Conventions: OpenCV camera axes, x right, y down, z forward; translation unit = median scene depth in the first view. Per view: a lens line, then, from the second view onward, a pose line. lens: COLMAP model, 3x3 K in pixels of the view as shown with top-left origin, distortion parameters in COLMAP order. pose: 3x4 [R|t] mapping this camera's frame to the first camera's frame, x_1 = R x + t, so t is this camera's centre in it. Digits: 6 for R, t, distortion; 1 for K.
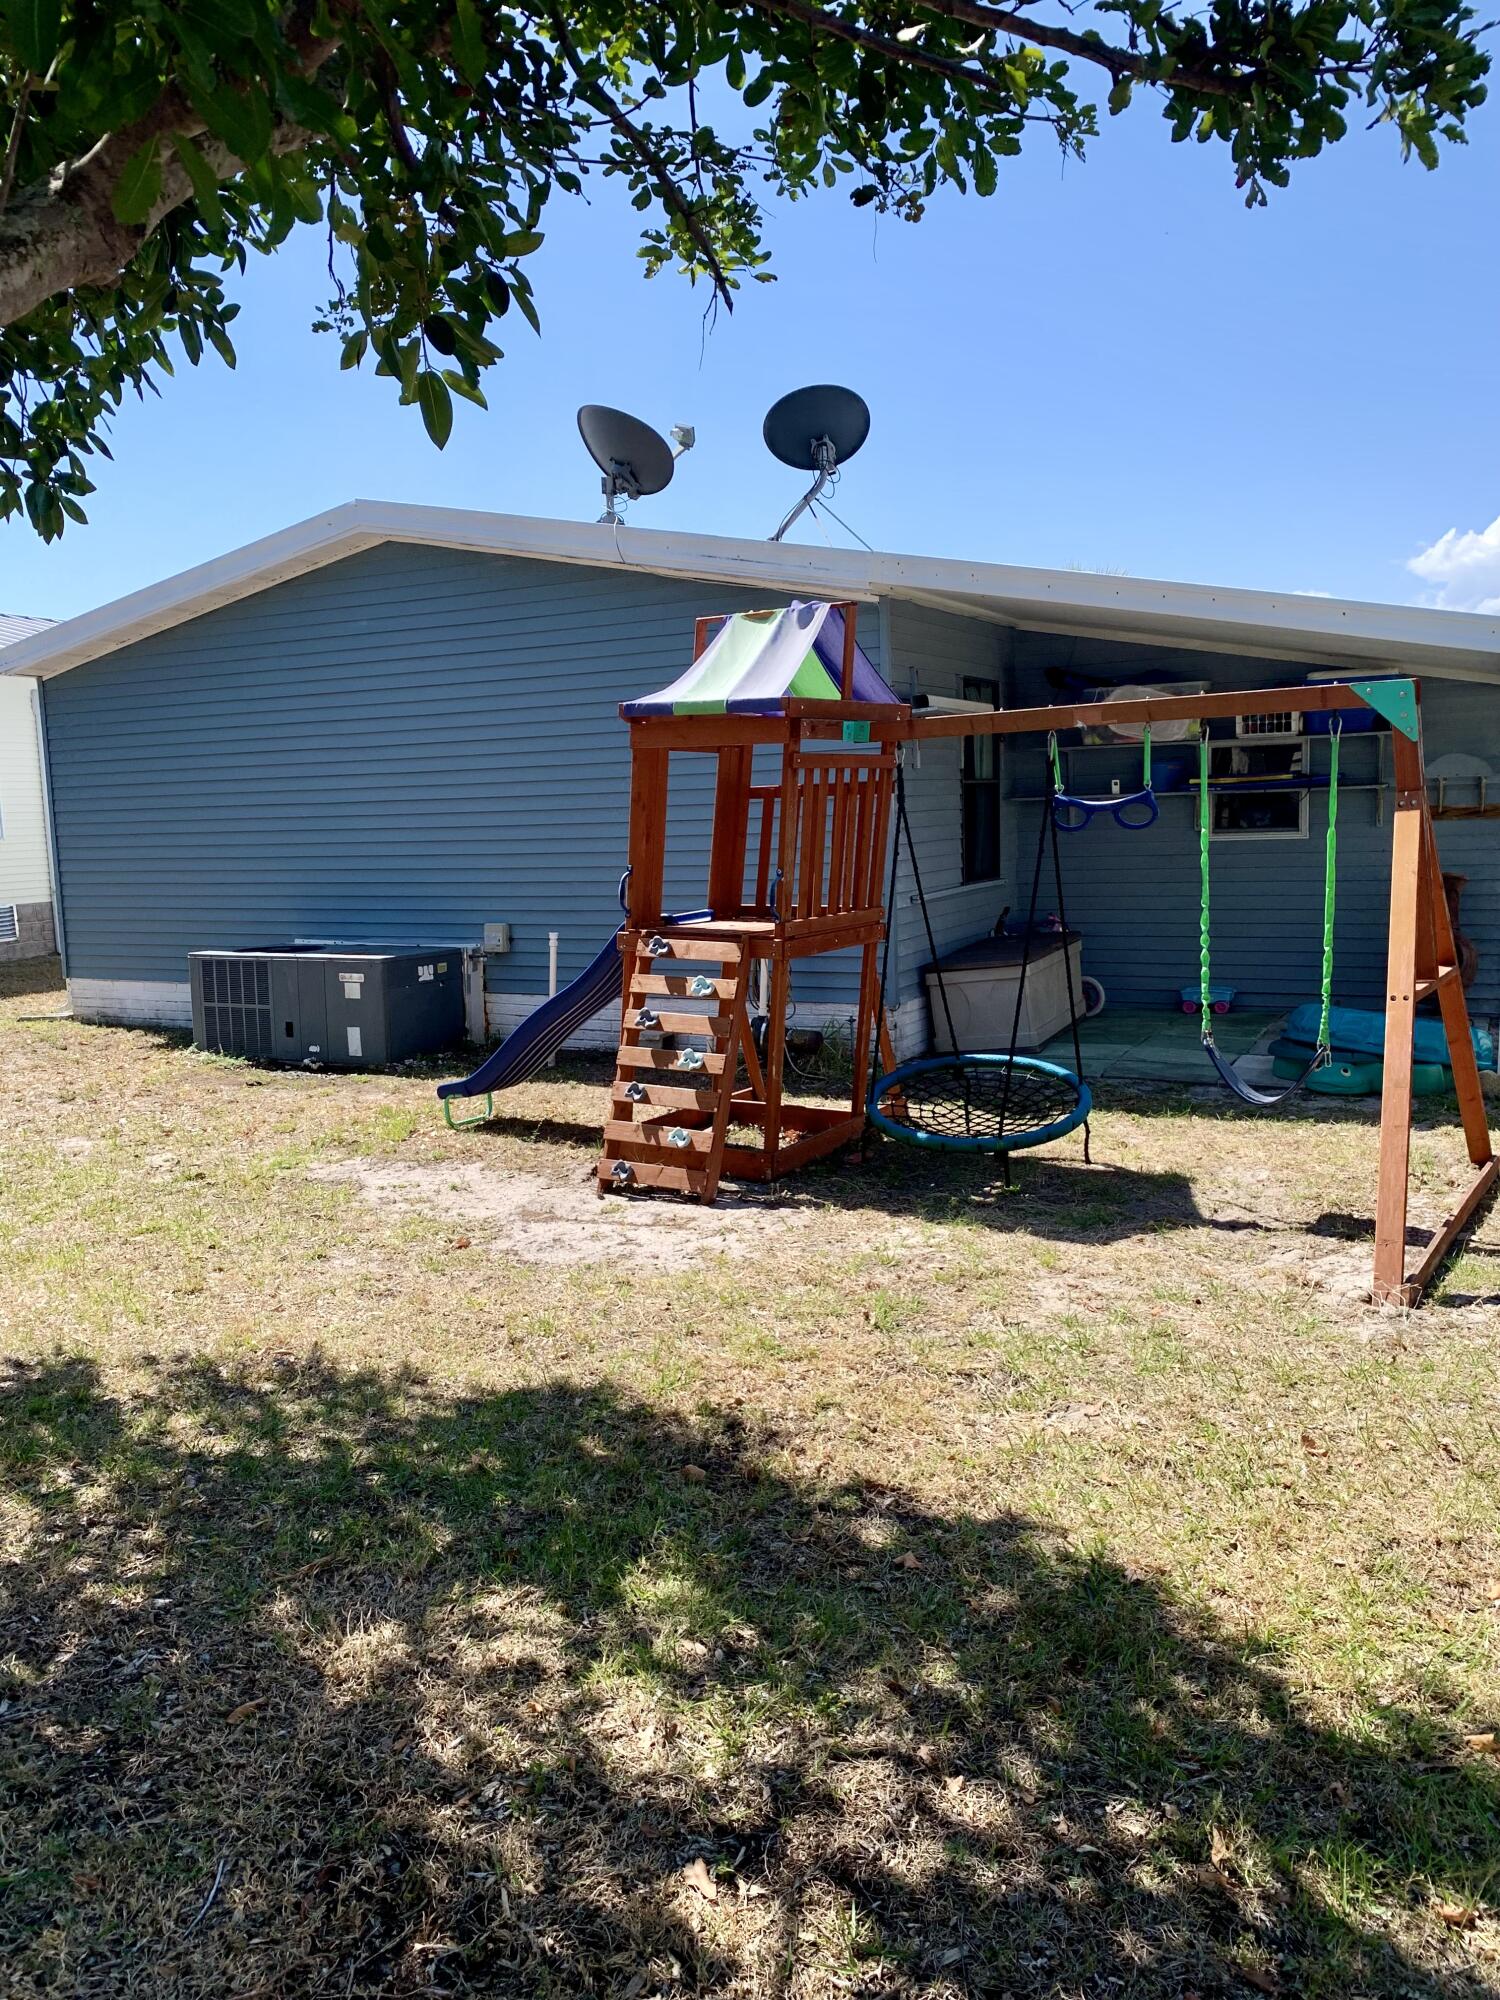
lens RADIAL K [[1512.2, 0, 749.8], [0, 1512.2, 1000.6], [0, 0, 1]] dist [0.032605, -0.037878]
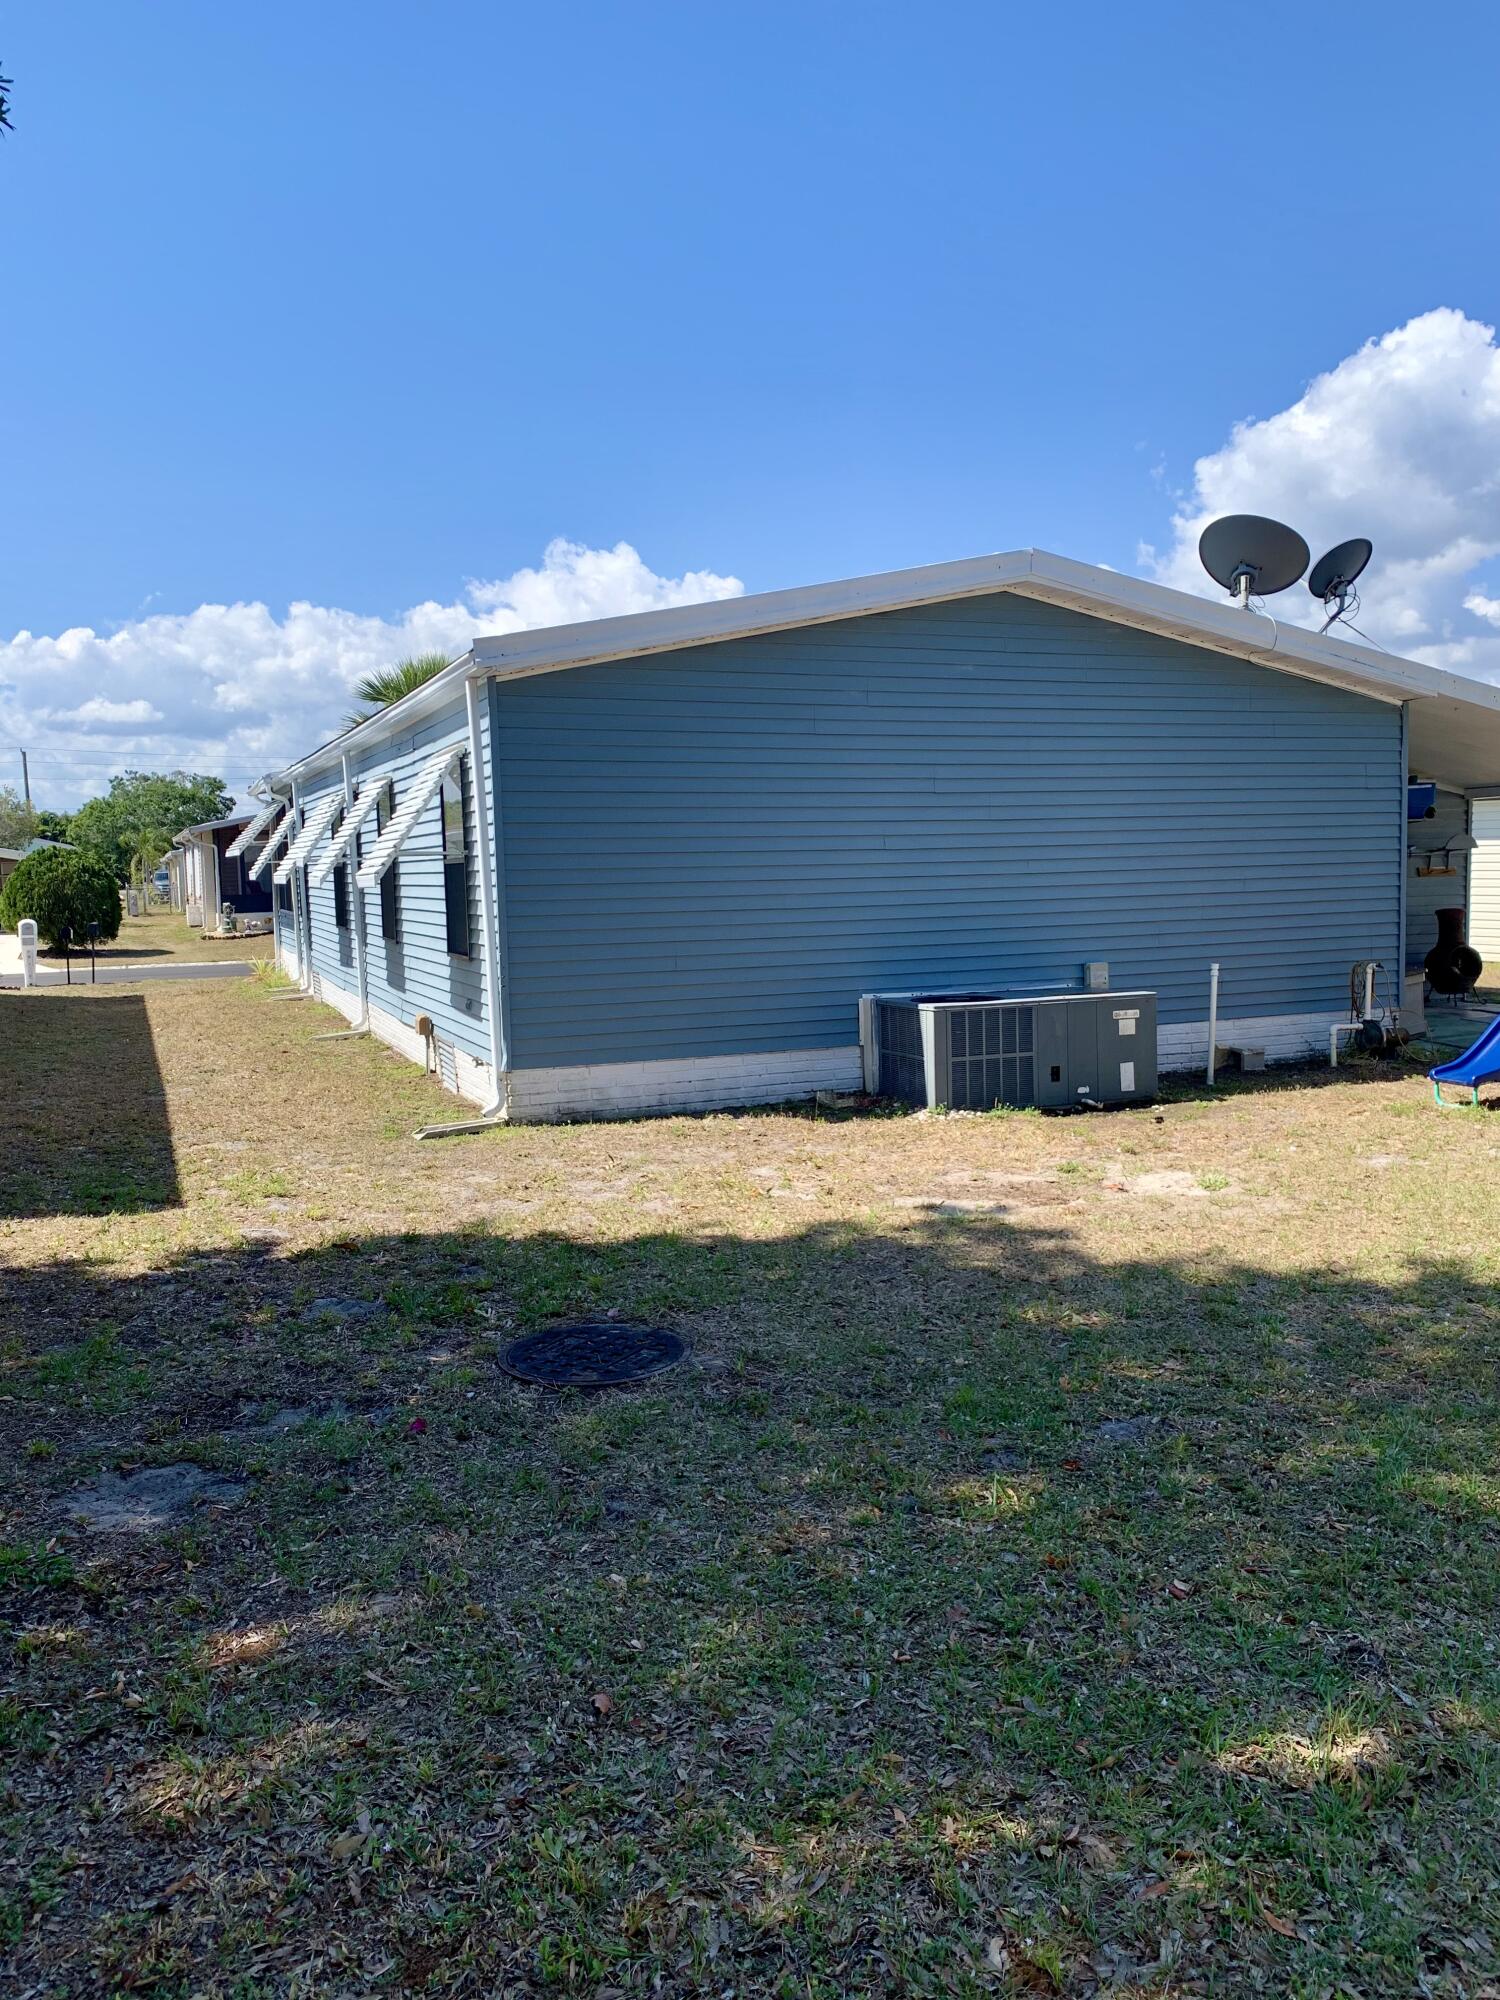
lens RADIAL K [[1512.2, 0, 750.0], [0, 1512.2, 1001.6], [0, 0, 1]] dist [0.032605, -0.037878]
pose [[0.670637, -0.052662, 0.739914, -1.175566], [0.096569, 0.995186, -0.016696, -0.030821], [-0.735473, 0.082650, 0.672494, 0.488522]]
